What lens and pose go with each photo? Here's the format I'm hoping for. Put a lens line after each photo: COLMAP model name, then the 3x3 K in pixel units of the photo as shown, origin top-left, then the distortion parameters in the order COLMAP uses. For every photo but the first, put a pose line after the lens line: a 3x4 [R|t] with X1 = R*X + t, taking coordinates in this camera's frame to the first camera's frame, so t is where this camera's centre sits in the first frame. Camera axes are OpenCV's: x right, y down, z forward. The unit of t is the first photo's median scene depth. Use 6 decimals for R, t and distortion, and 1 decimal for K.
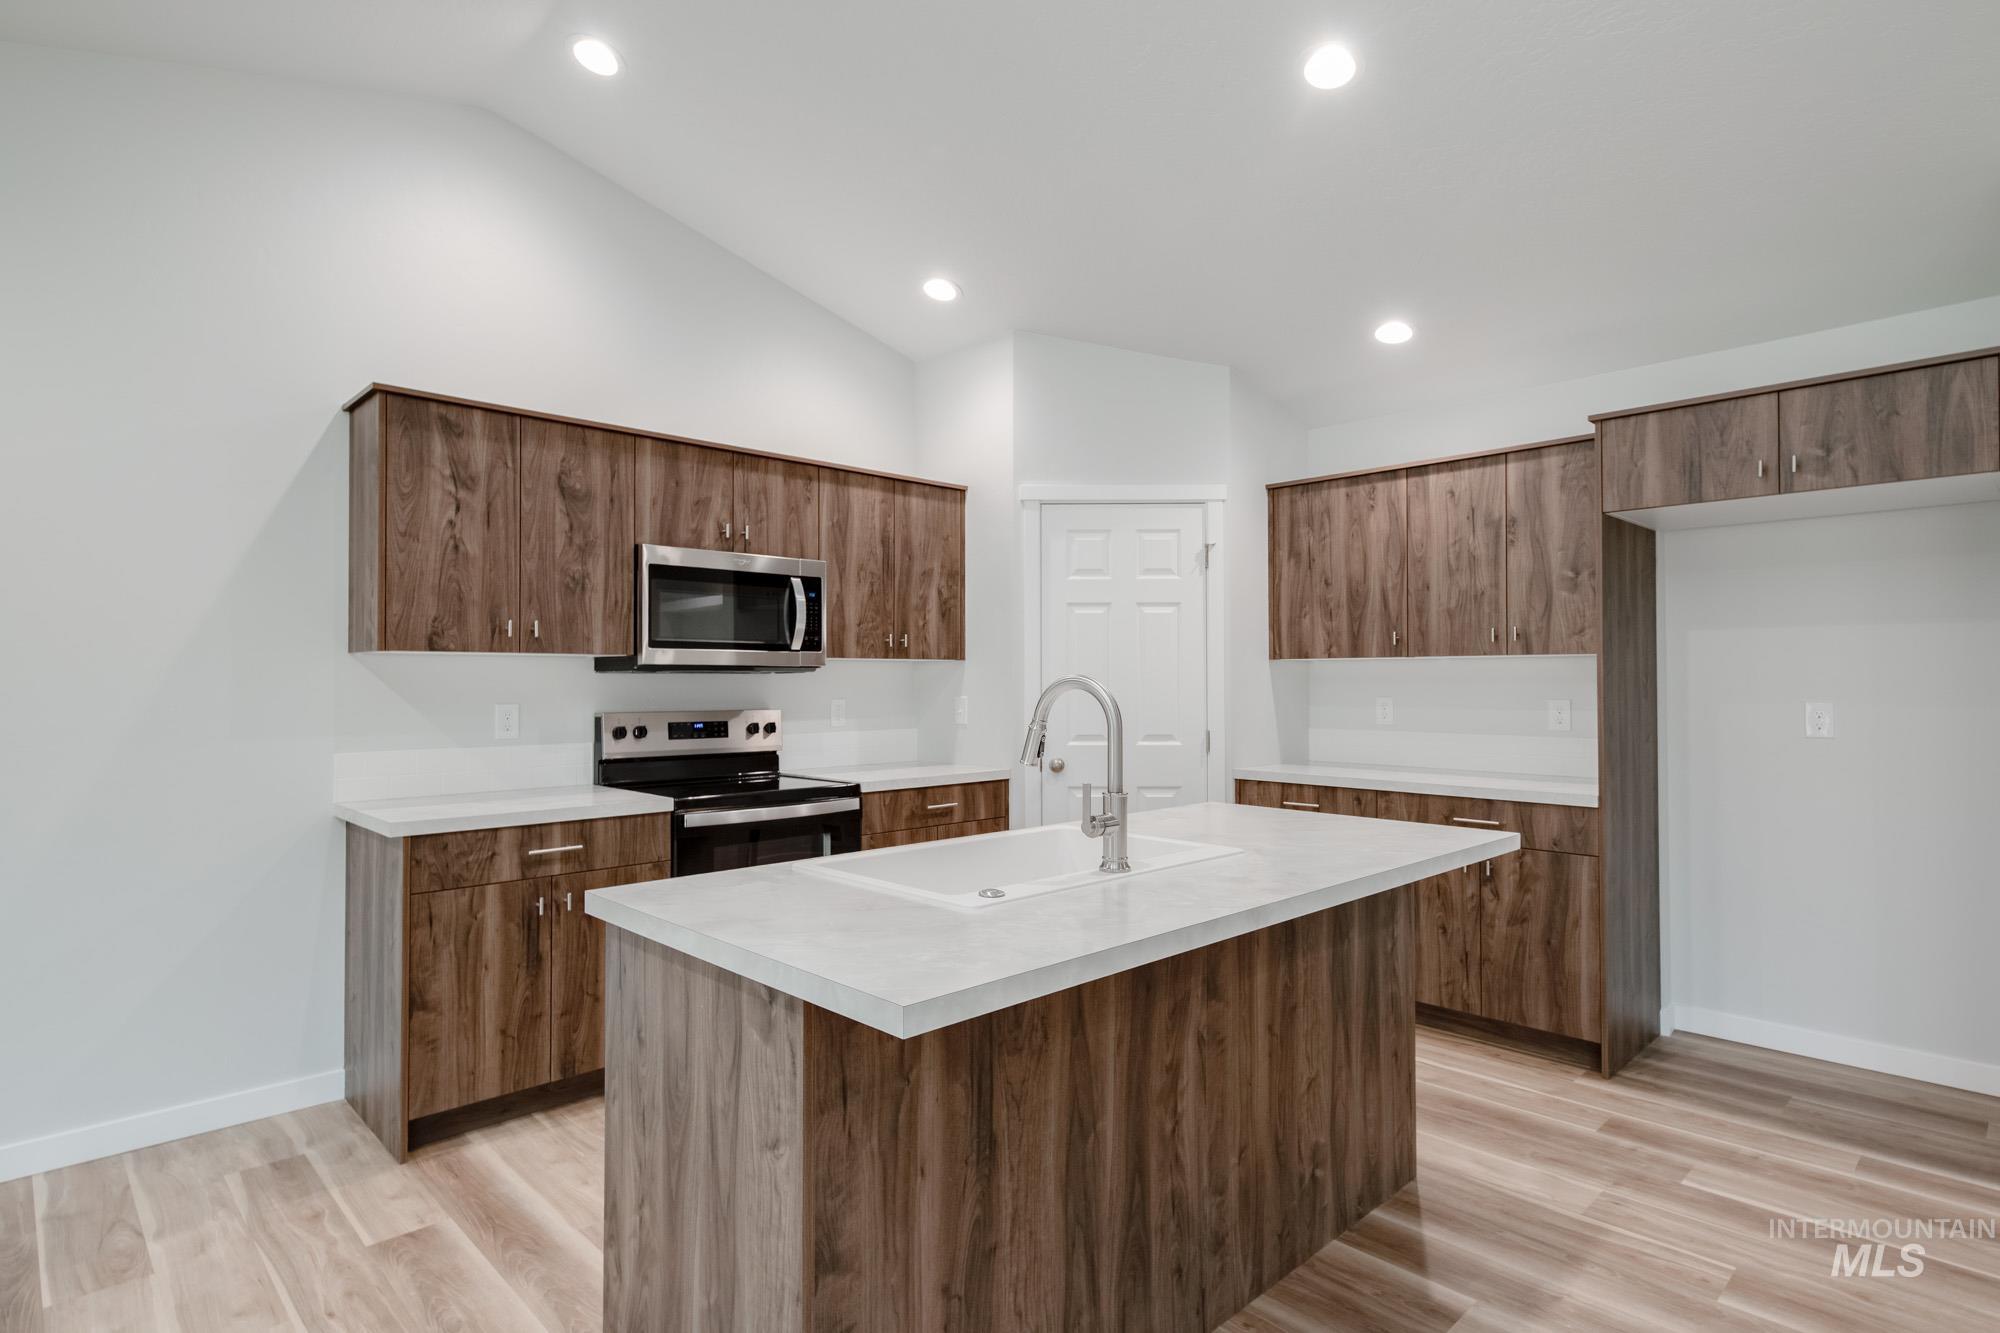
lens RADIAL K [[1039.3, 0, 1009.6], [0, 1039.3, 672.7], [0, 0, 1]] dist [0.013984, -0.003897]
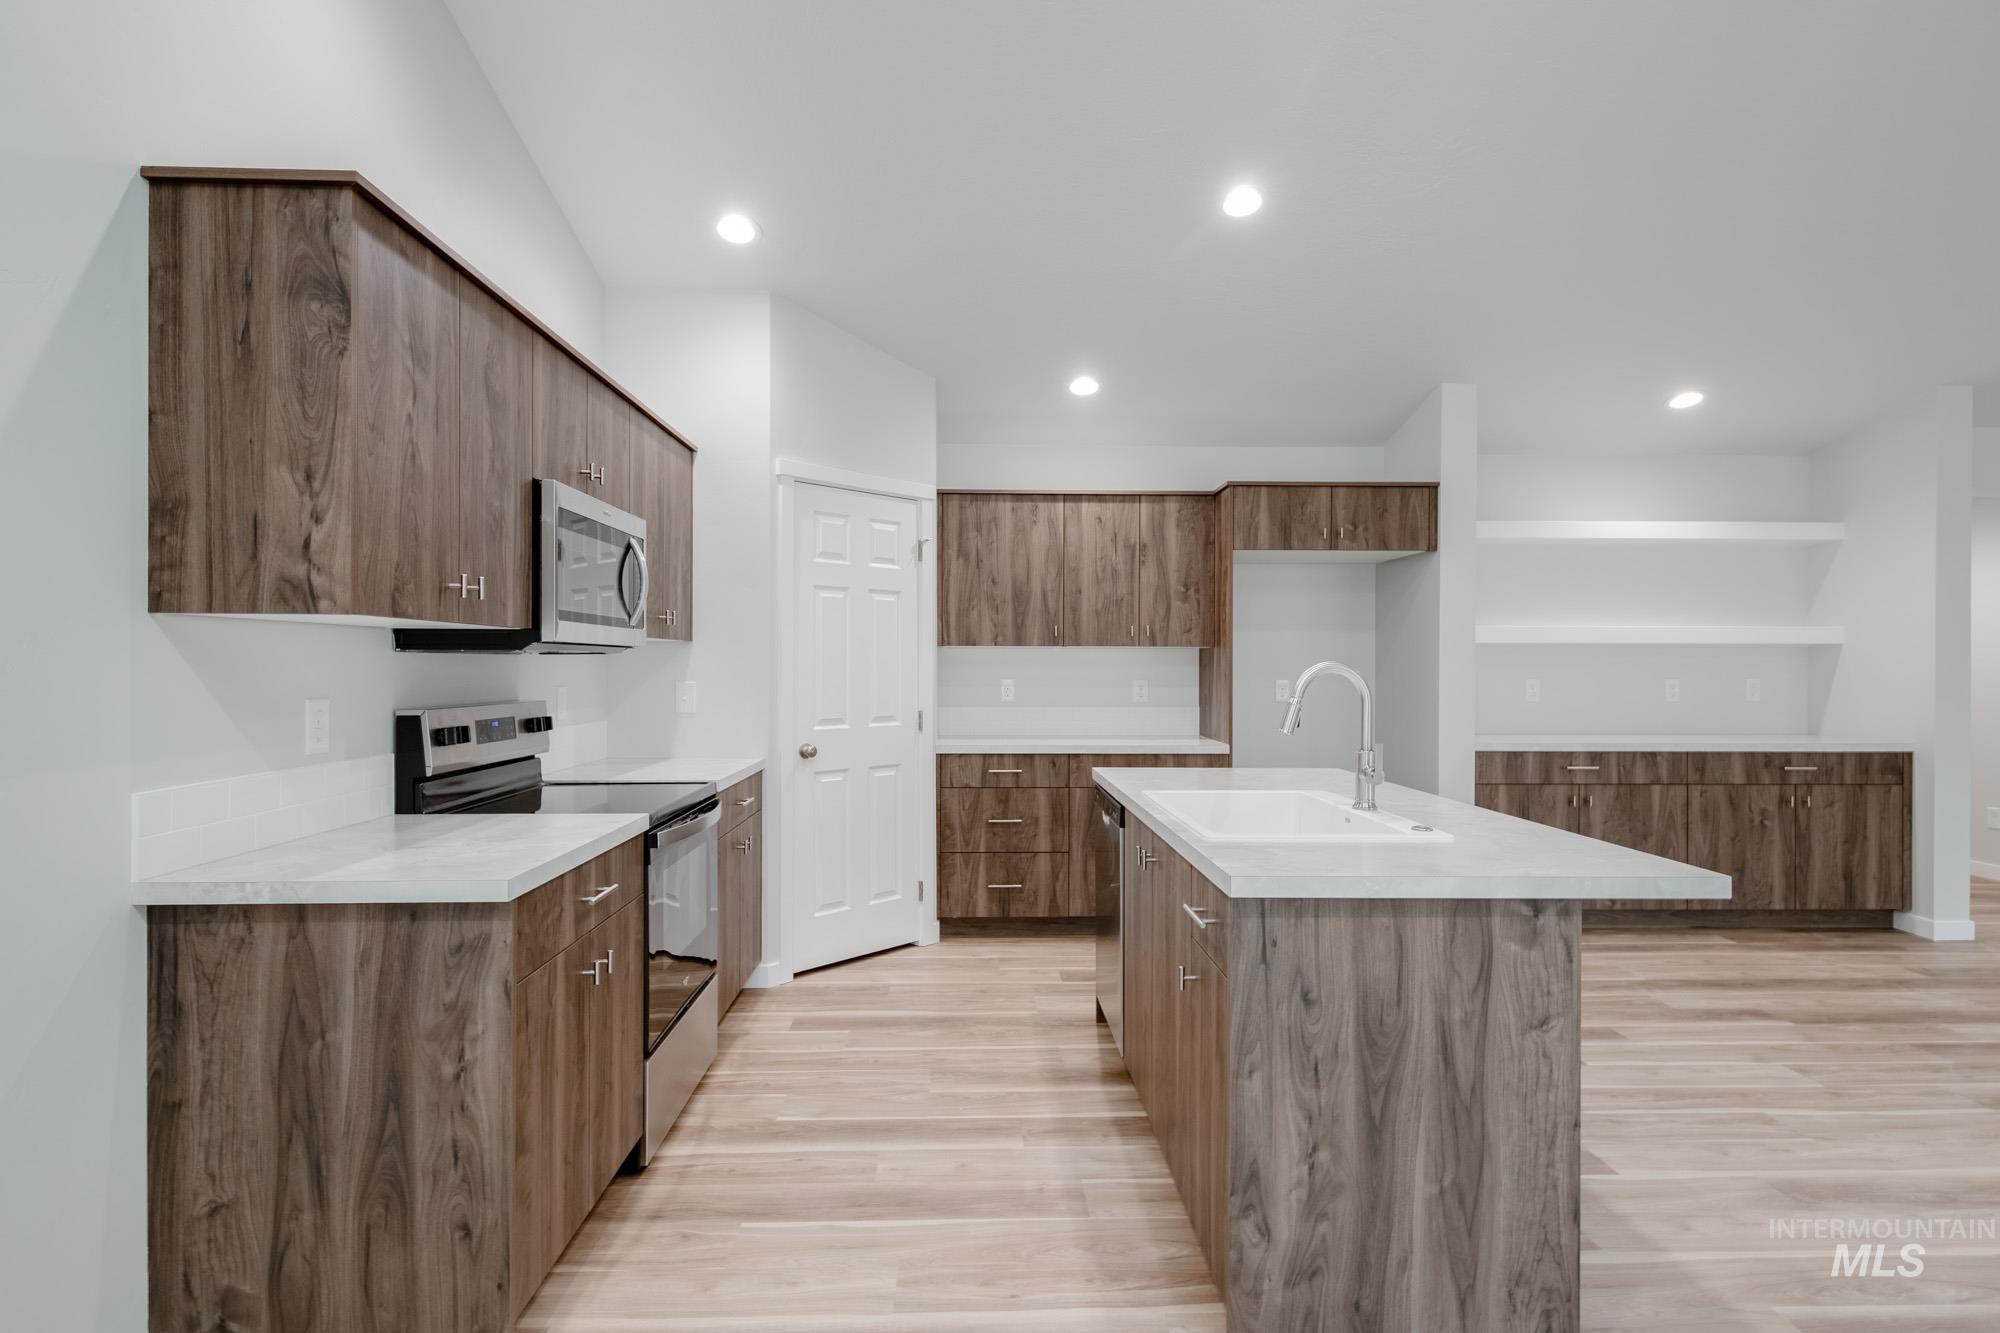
lens RADIAL K [[1039.3, 0, 1030.5], [0, 1039.3, 655.7], [0, 0, 1]] dist [0.013984, -0.003897]
pose [[0.663542, 0.008994, 0.748085, -0.633197], [-0.009881, 0.999946, -0.003258, 0.000811], [-0.748074, -0.005230, 0.663595, 0.230965]]
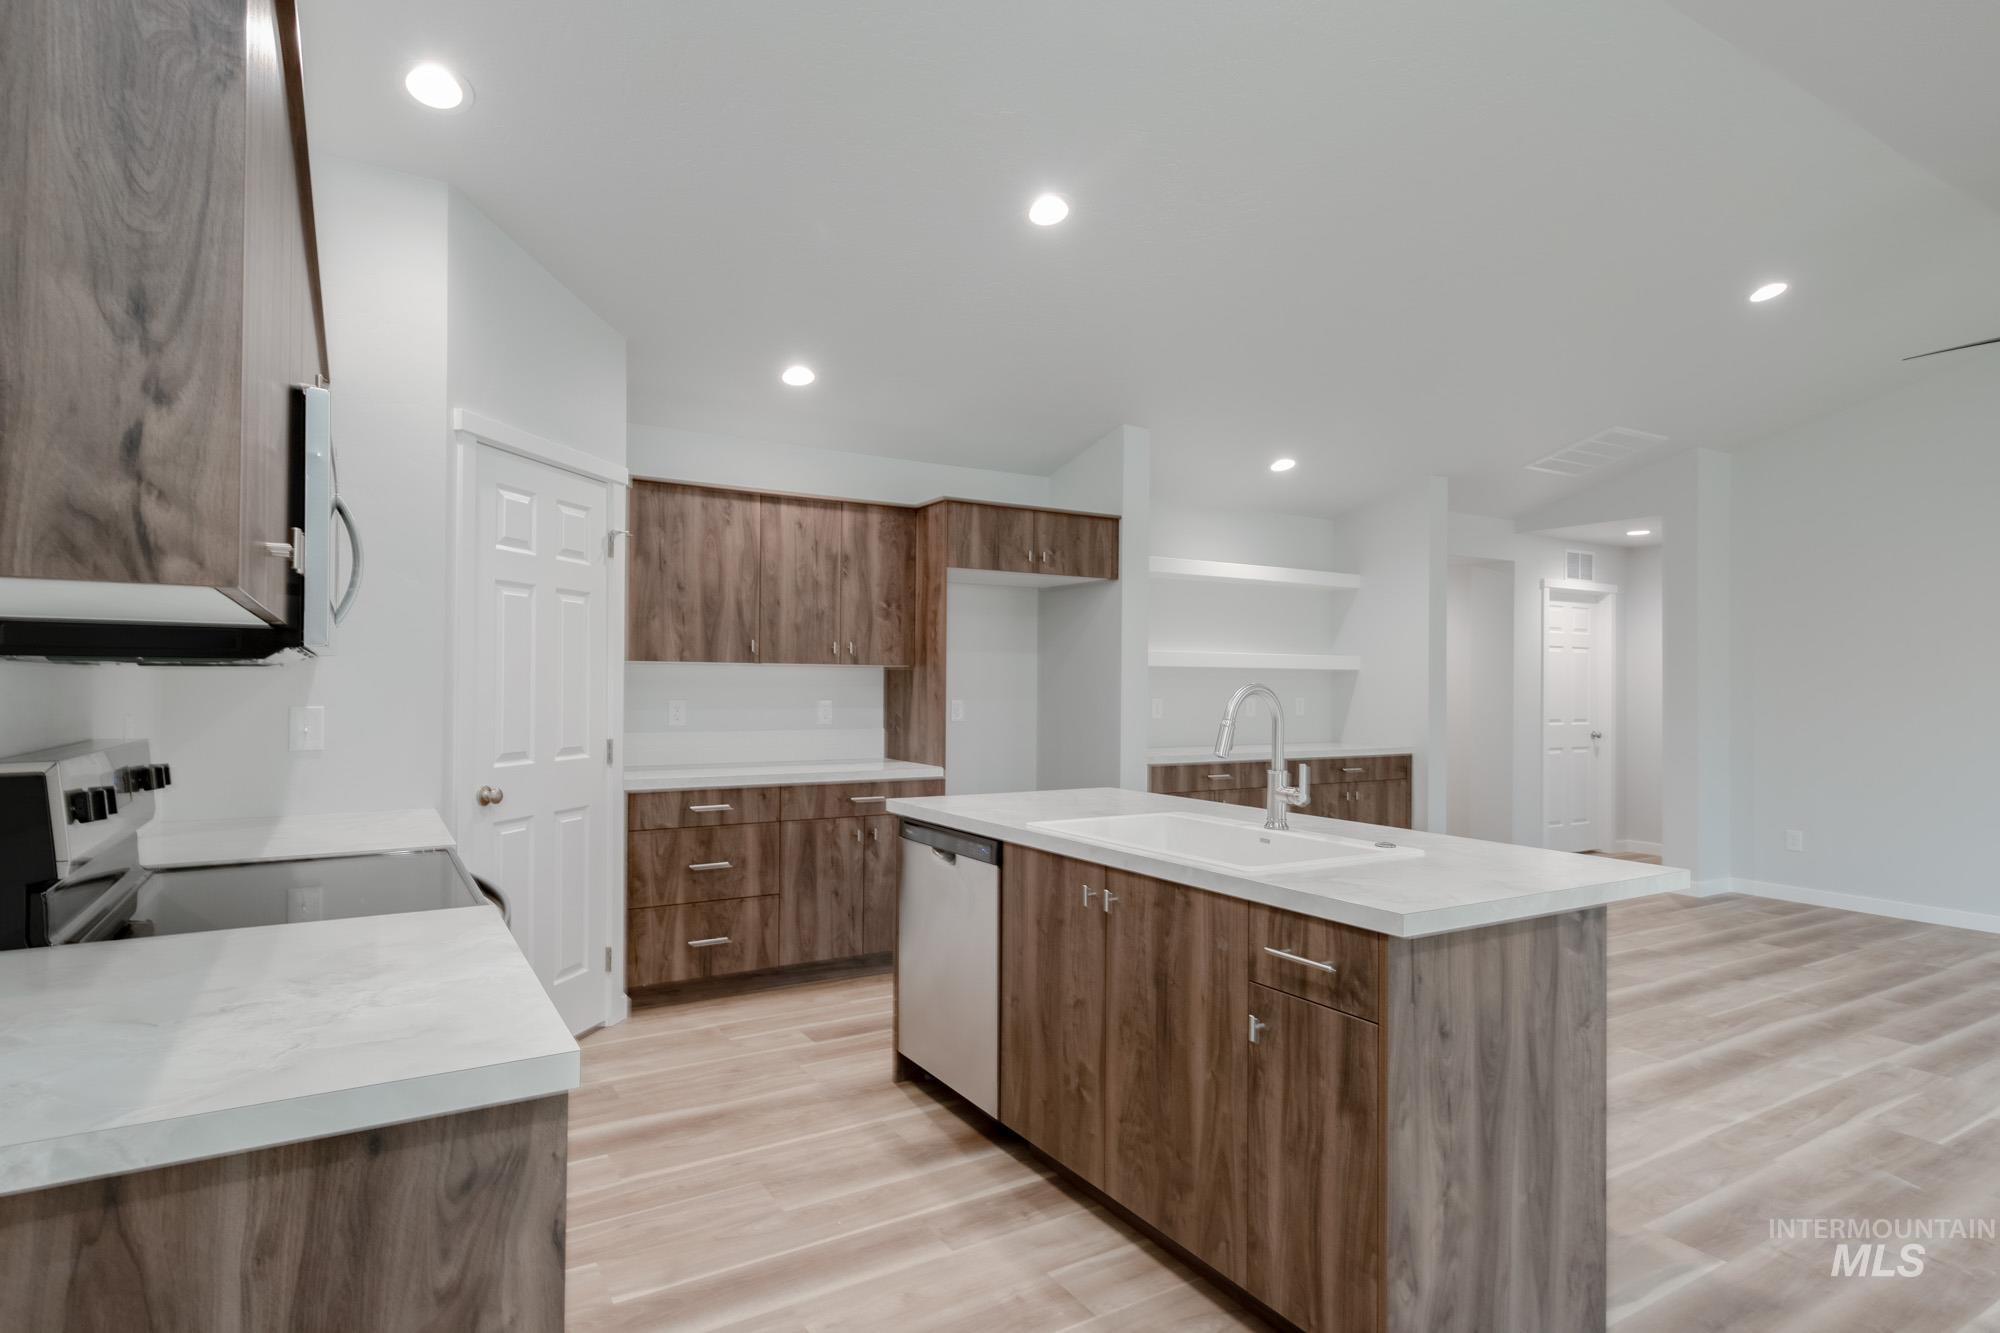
lens RADIAL K [[1012.9, 0, 1005.9], [0, 1012.9, 667.0], [0, 0, 1]] dist [0.034855, -0.010534]
pose [[0.225203, 0.020048, 0.974105, -0.681154], [-0.013934, 0.999752, -0.017355, 0.004220], [-0.974212, -0.009665, 0.225427, 0.556528]]
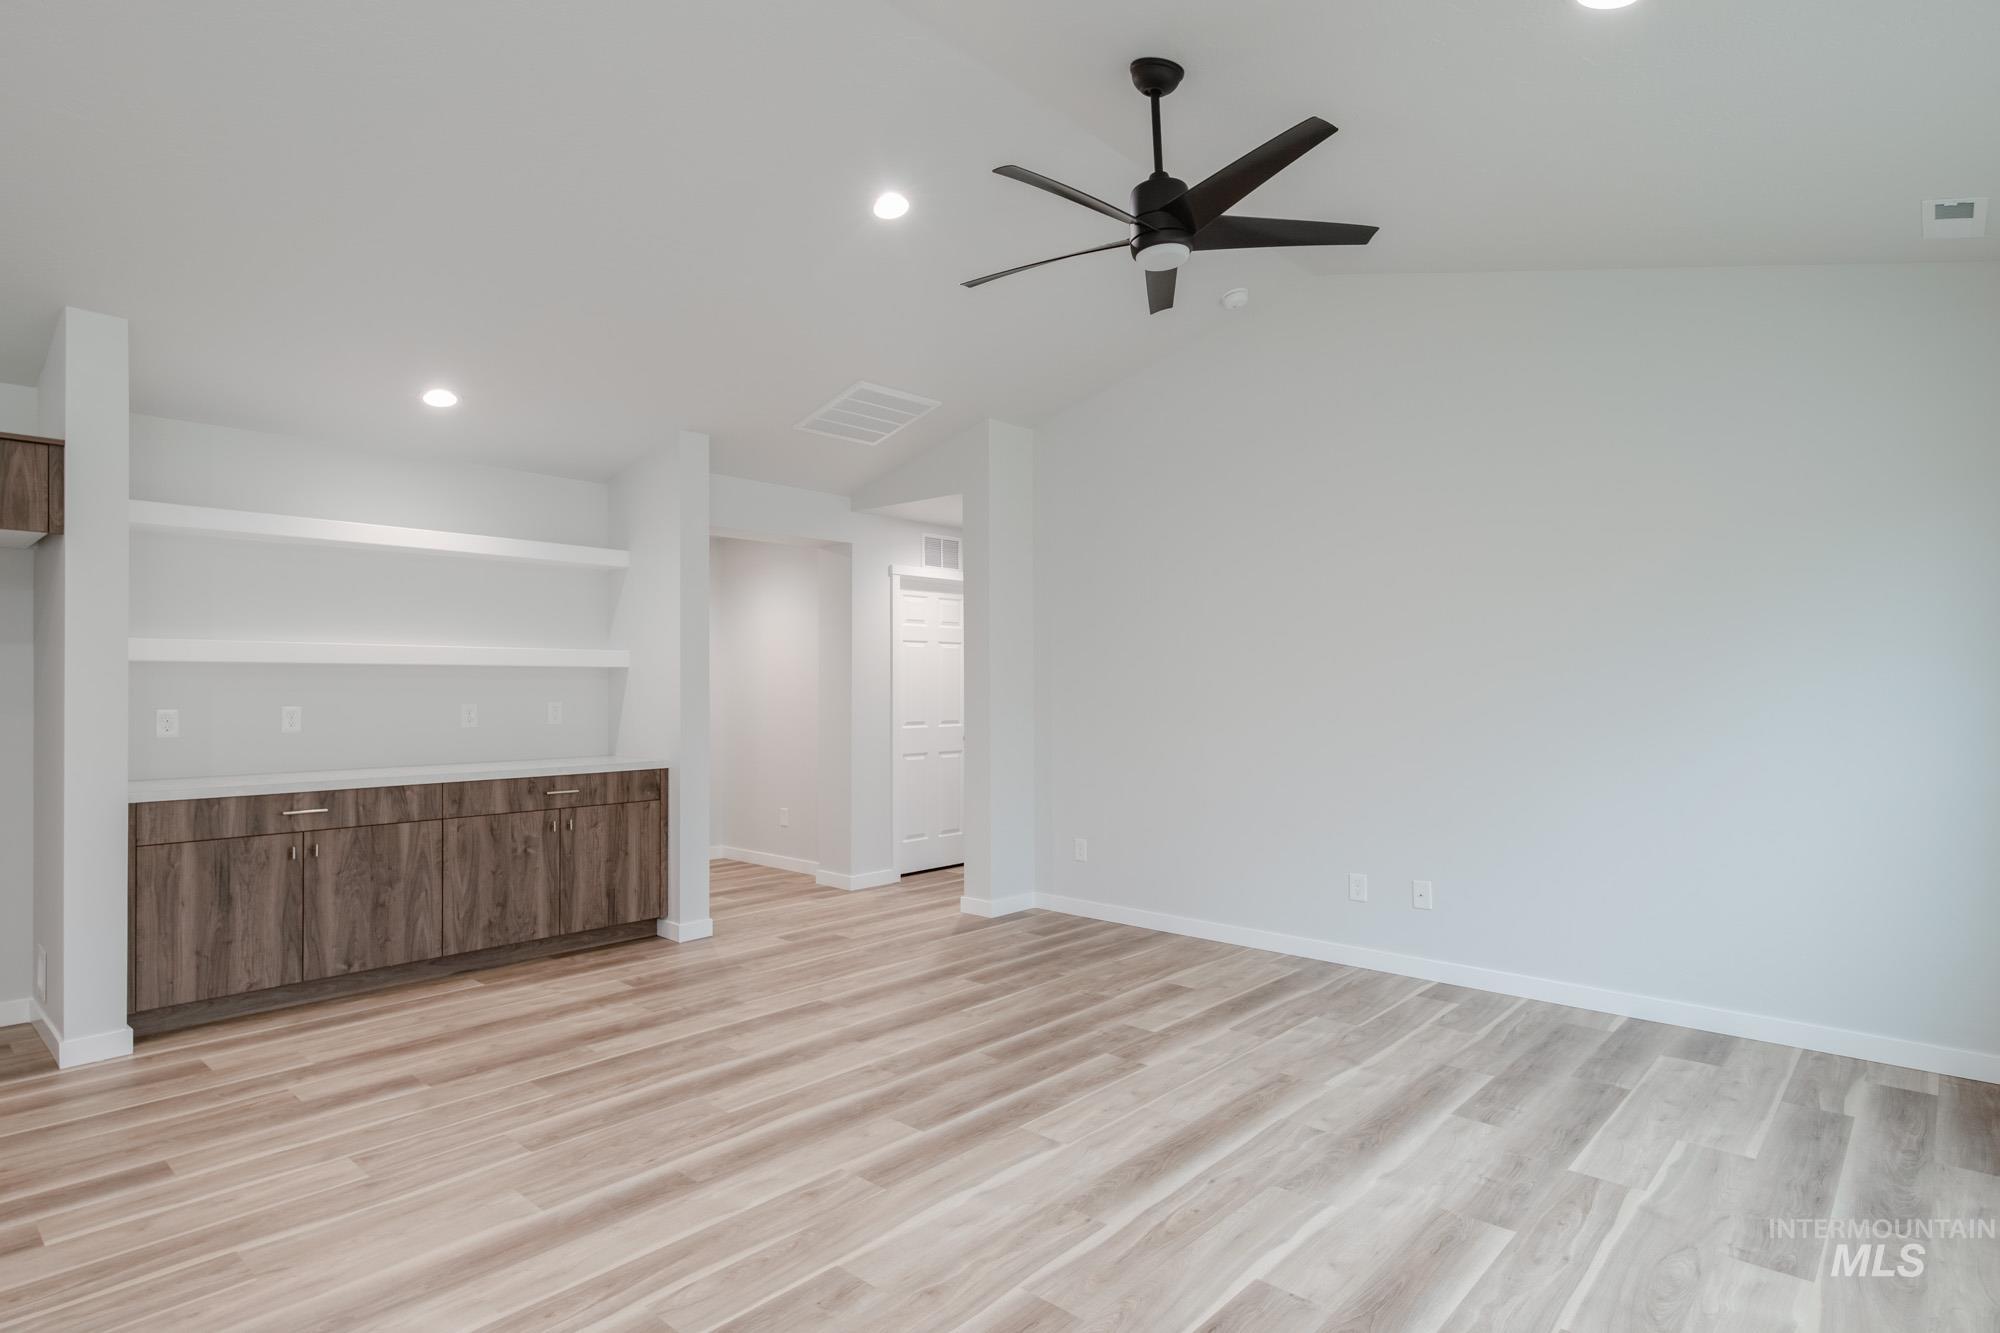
lens RADIAL K [[1039.3, 0, 963.1], [0, 1039.3, 681.7], [0, 0, 1]] dist [0.013984, -0.003897]
pose [[-0.041062, 0.003951, 0.999149, -0.312558], [-0.005220, 0.999978, -0.004169, -0.006465], [-0.999143, -0.005386, -0.041040, -0.078868]]
